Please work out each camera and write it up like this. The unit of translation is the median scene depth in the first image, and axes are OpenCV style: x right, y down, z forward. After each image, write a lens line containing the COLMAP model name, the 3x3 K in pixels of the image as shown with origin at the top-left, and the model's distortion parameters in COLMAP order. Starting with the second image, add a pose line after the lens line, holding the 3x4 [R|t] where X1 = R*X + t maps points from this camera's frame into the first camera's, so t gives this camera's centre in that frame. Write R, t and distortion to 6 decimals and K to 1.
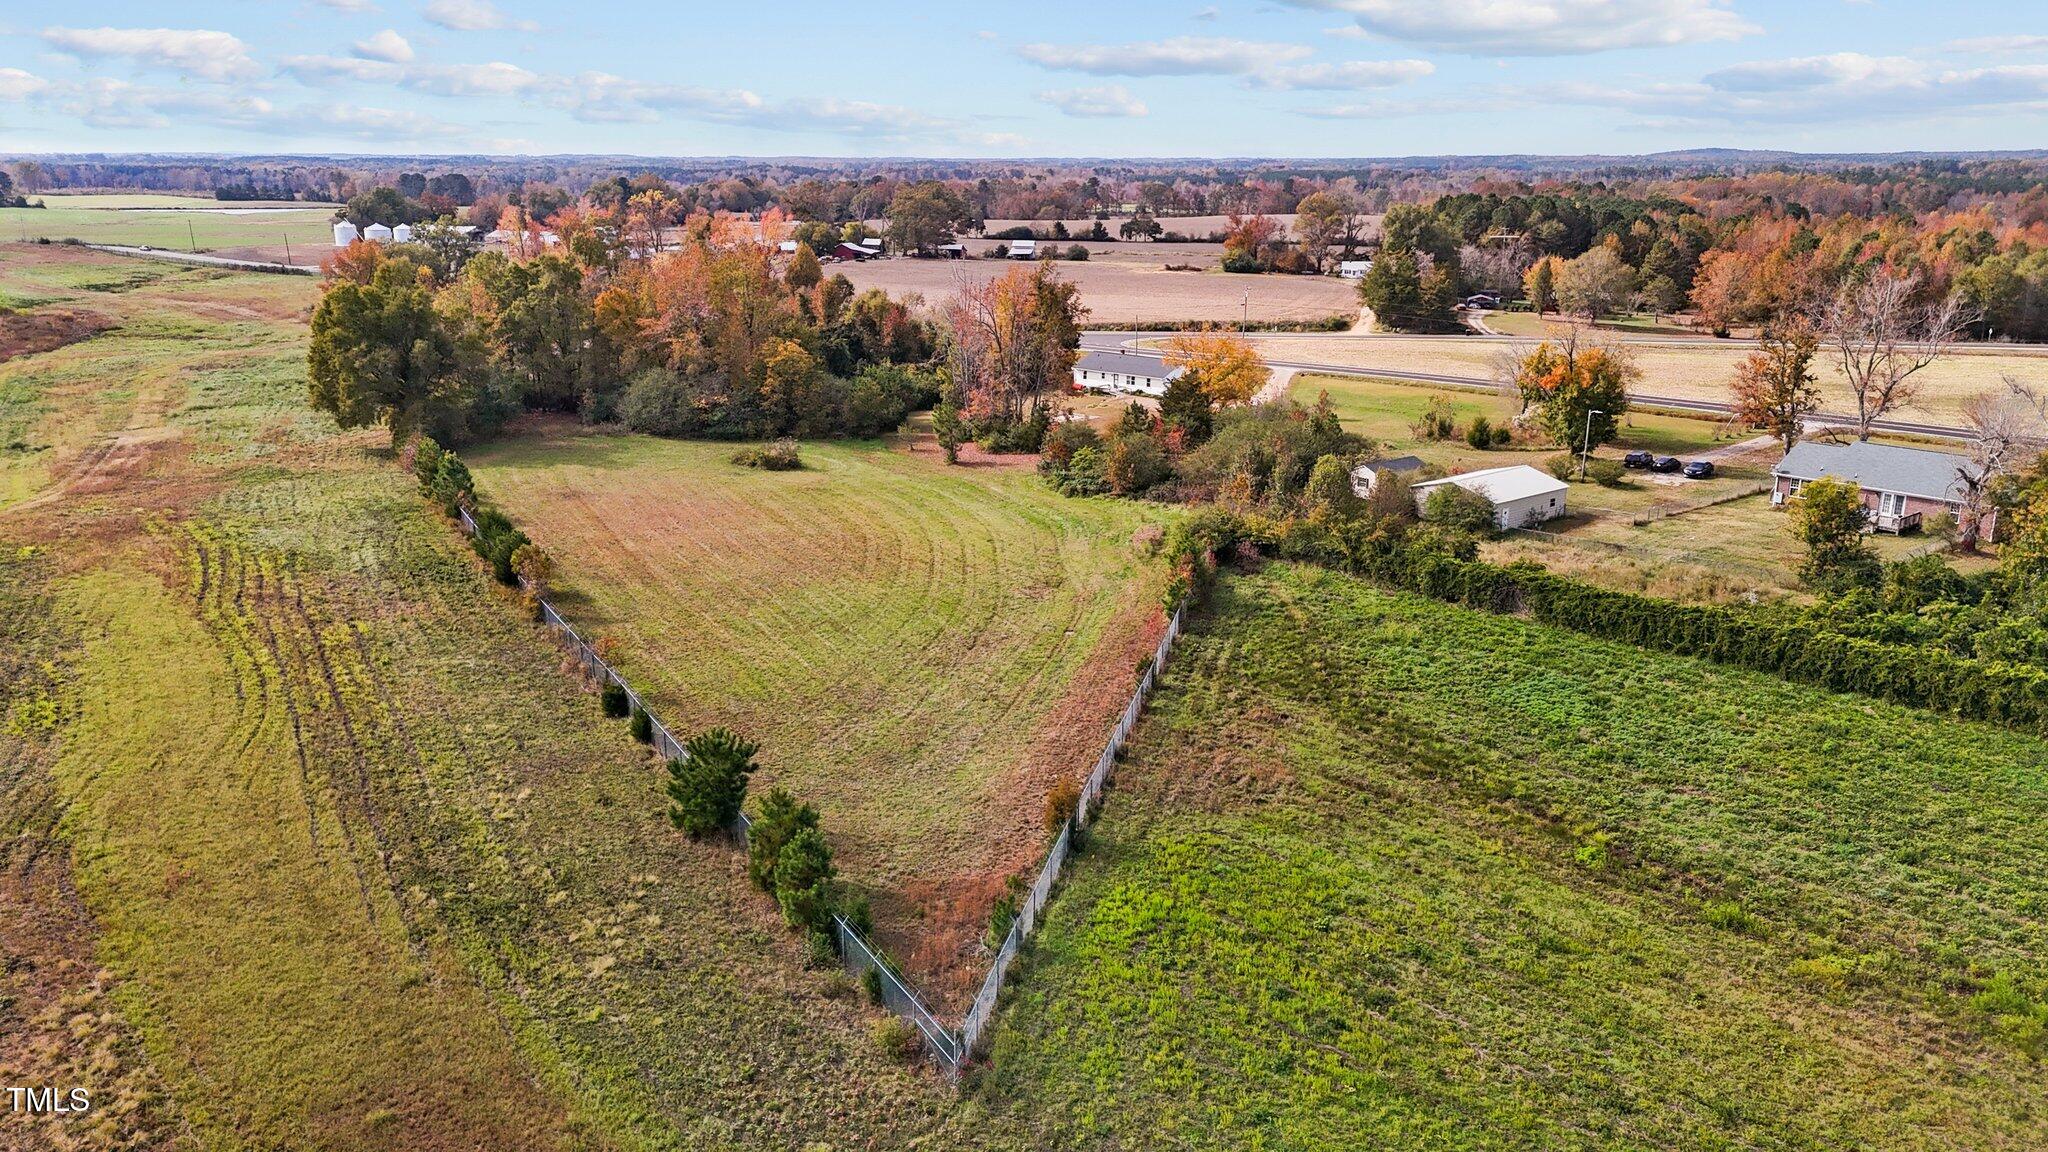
lens RADIAL K [[1478.1, 0, 1023.0], [0, 1478.1, 606.0], [0, 0, 1]] dist [0.073688, -0.051877]
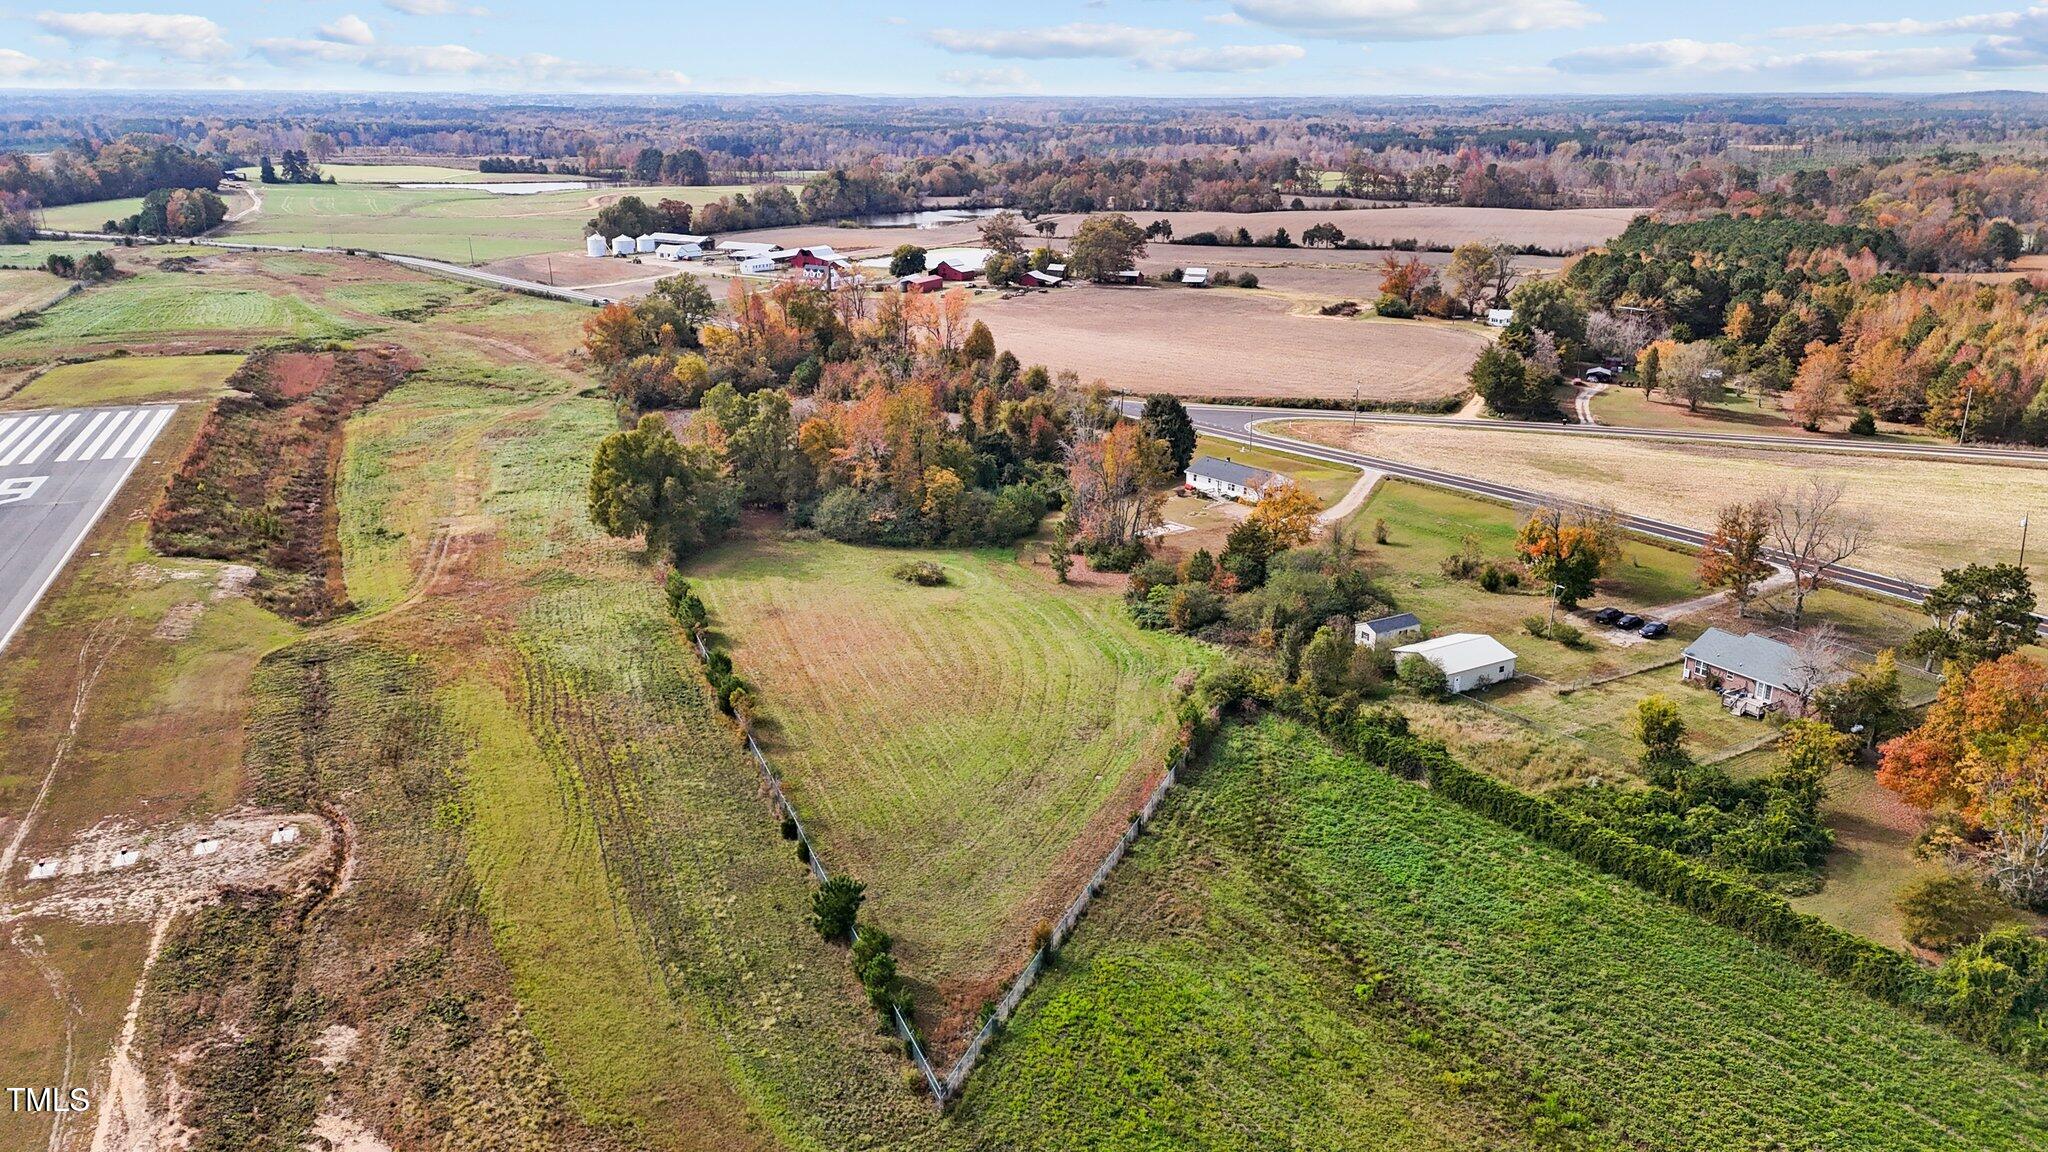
lens RADIAL K [[1488.8, 0, 1024.0], [0, 1488.8, 576.0], [0, 0, 1]] dist [0.100538, -0.128464]
pose [[0.990366, 0.042826, -0.131684, 0.124133], [-0.040523, 0.998976, 0.020119, -0.177863], [0.132411, -0.014589, 0.991087, -0.392238]]
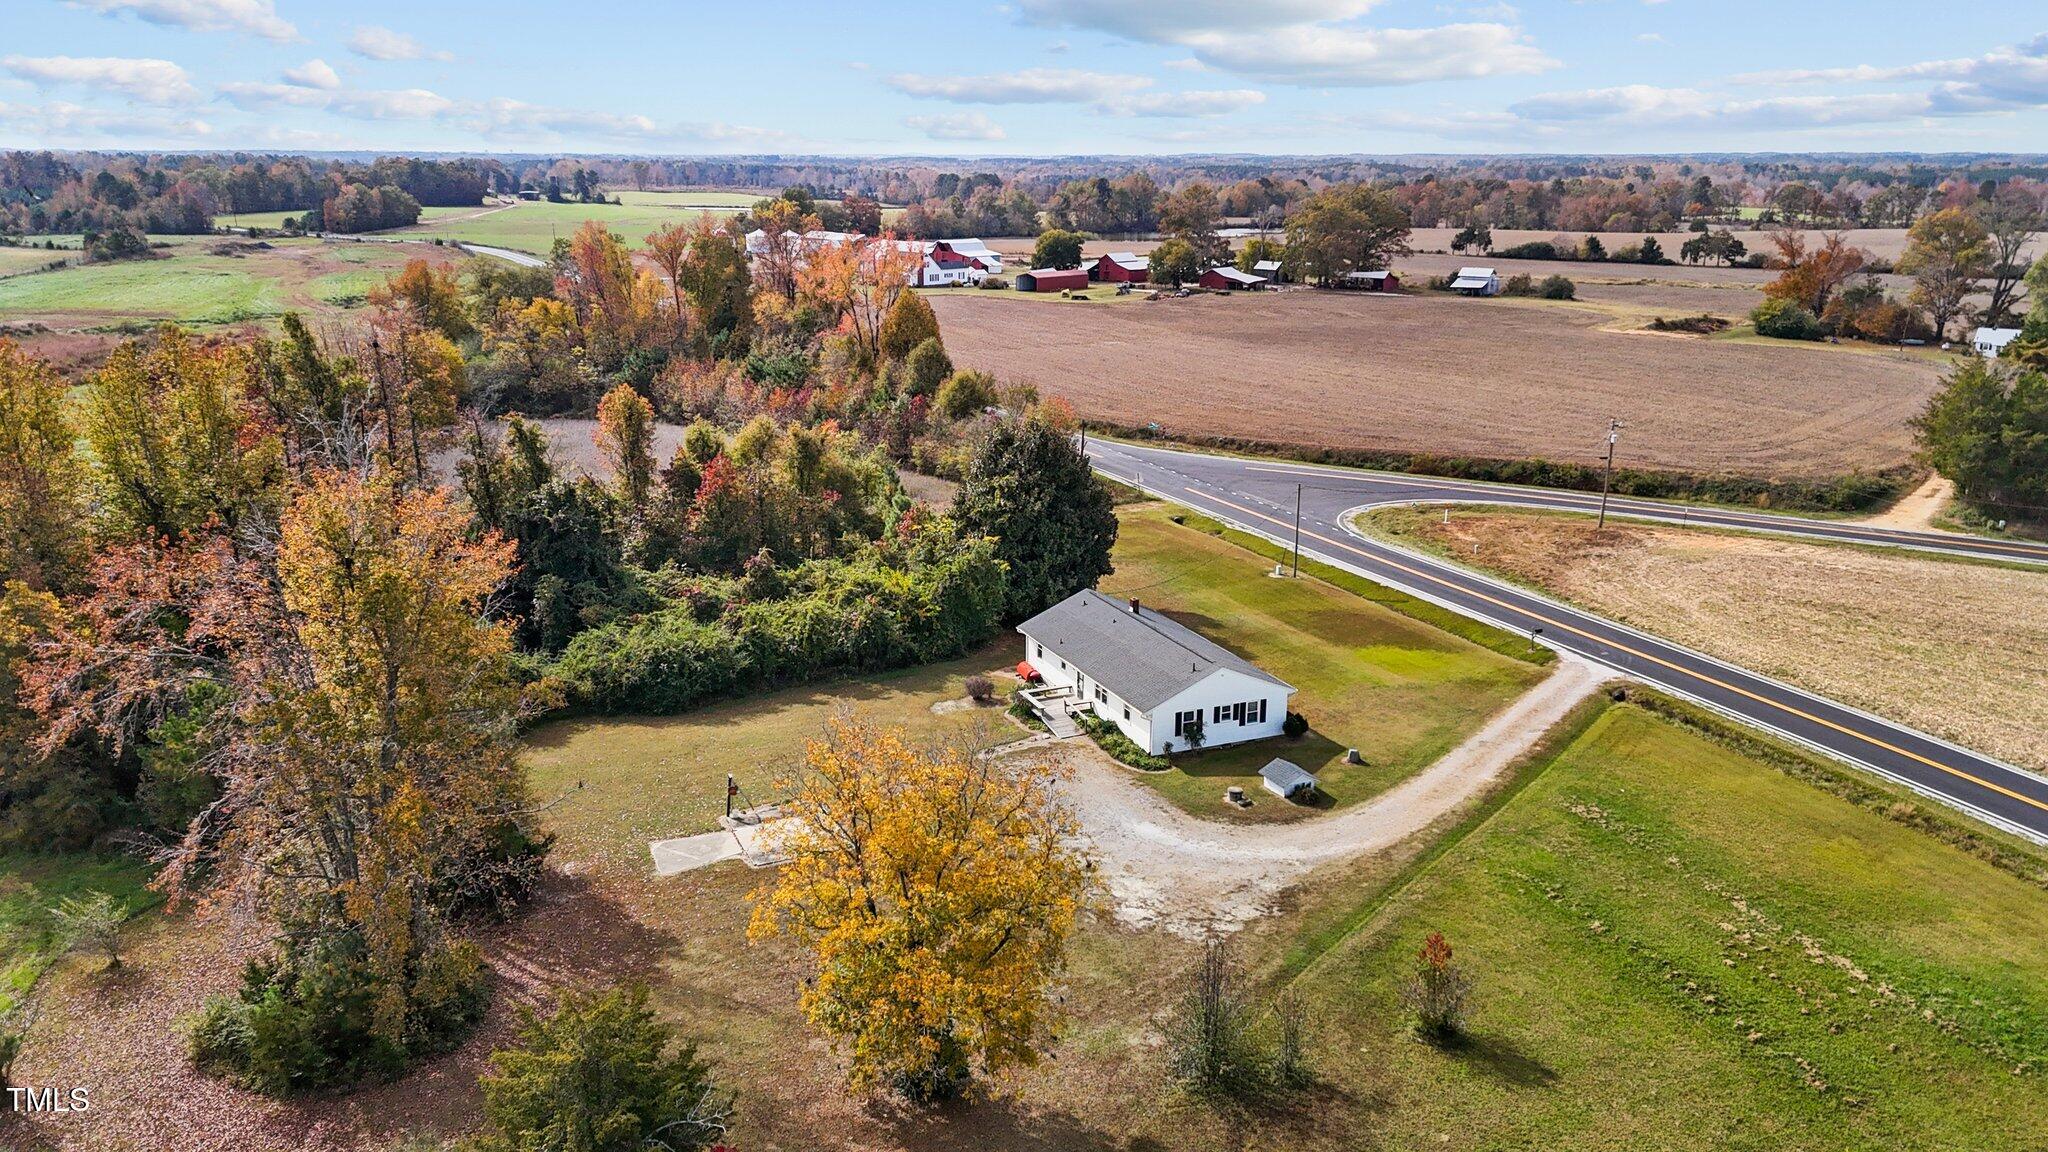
lens RADIAL K [[1530.4, 0, 1024.3], [0, 1530.4, 538.6], [0, 0, 1]] dist [0.071997, -0.066542]
pose [[0.923960, 0.096537, -0.370106, 0.370127], [-0.114136, 0.993128, -0.025894, -0.326968], [0.365062, 0.066168, 0.928629, 1.087374]]
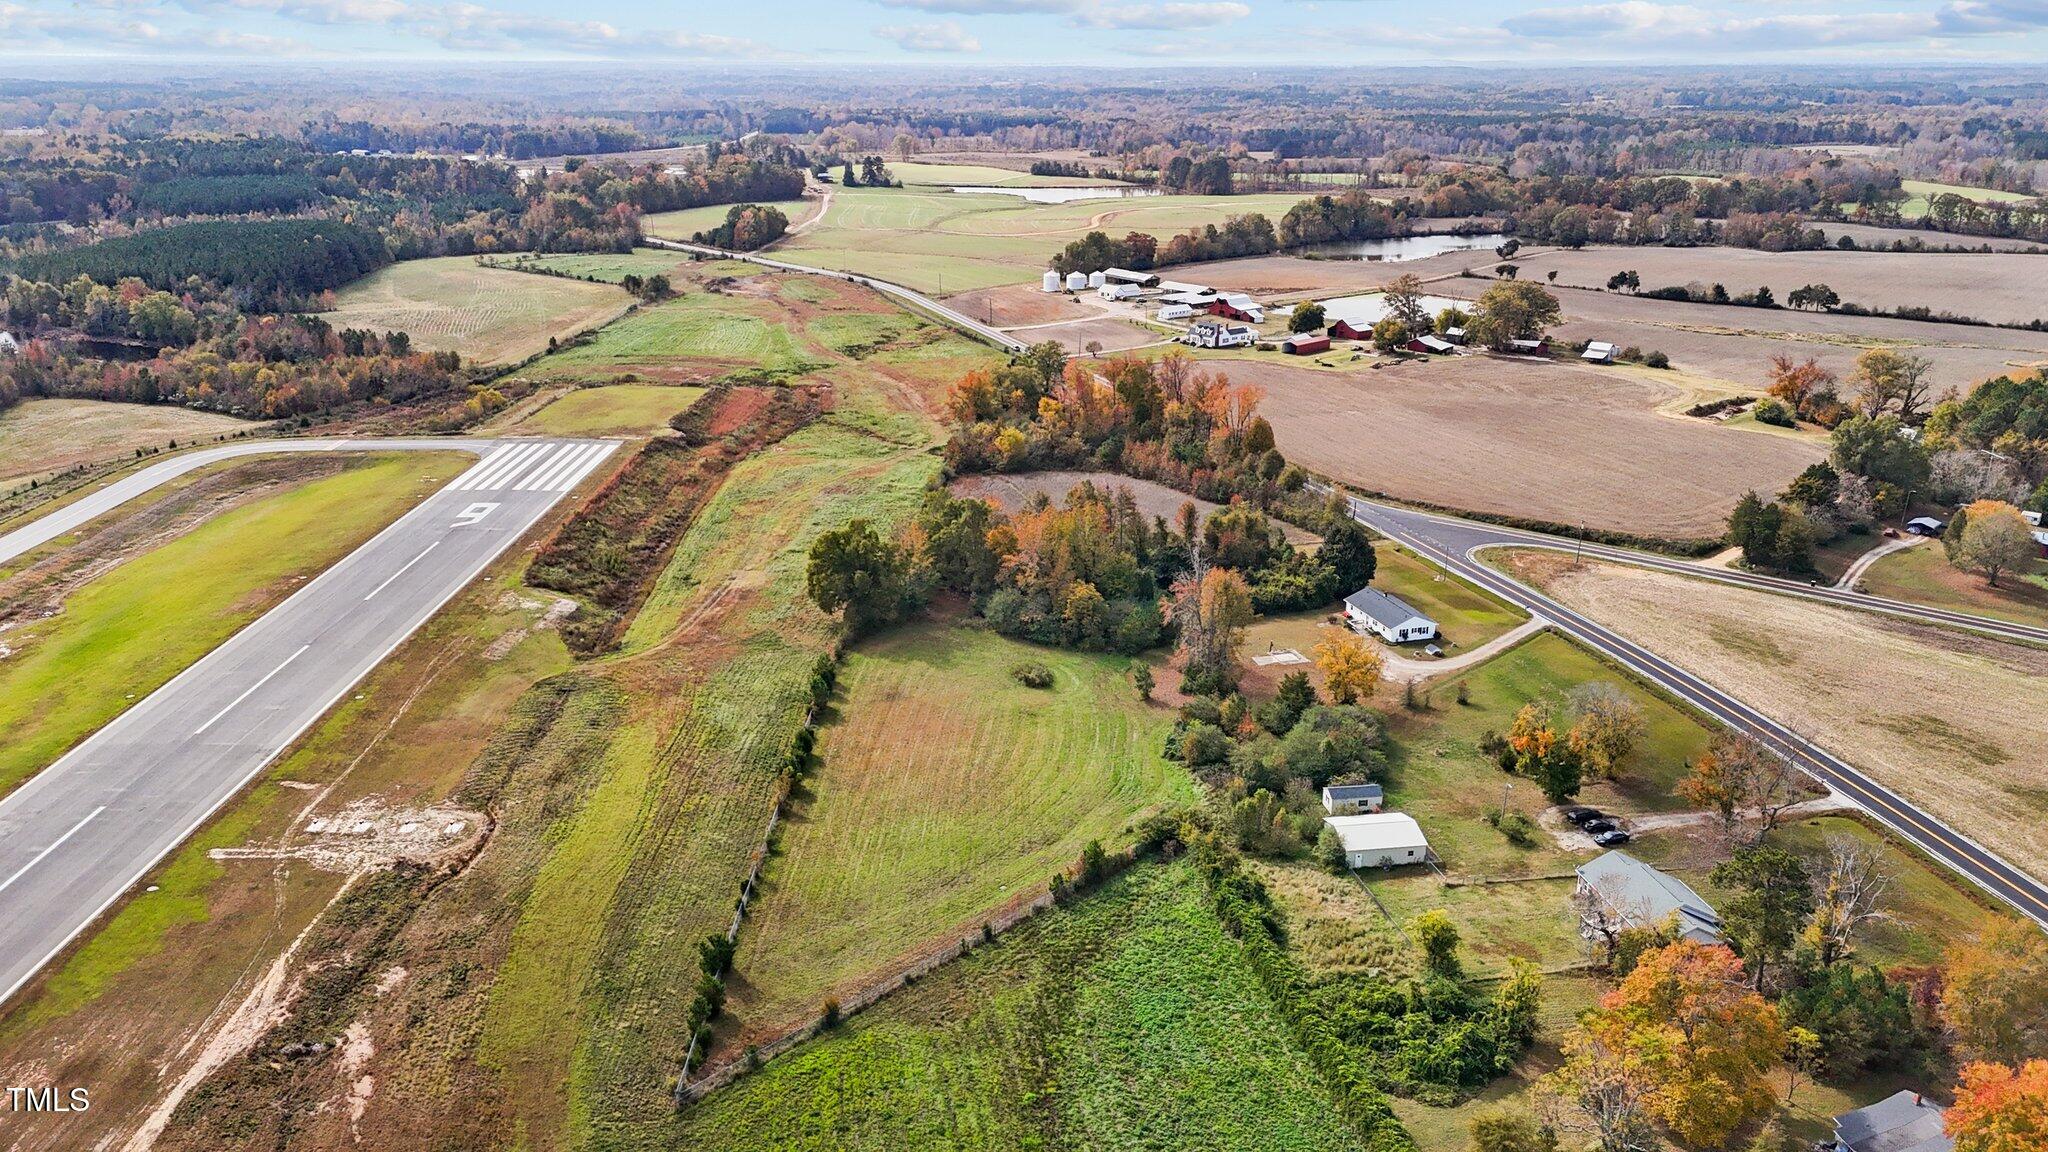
lens RADIAL K [[1530.4, 0, 1024.3], [0, 1530.4, 538.6], [0, 0, 1]] dist [0.071997, -0.066542]
pose [[0.869995, 0.145884, -0.470985, 0.771116], [-0.143345, 0.988803, 0.041490, -0.427093], [0.471764, 0.031418, 0.881165, -0.586503]]
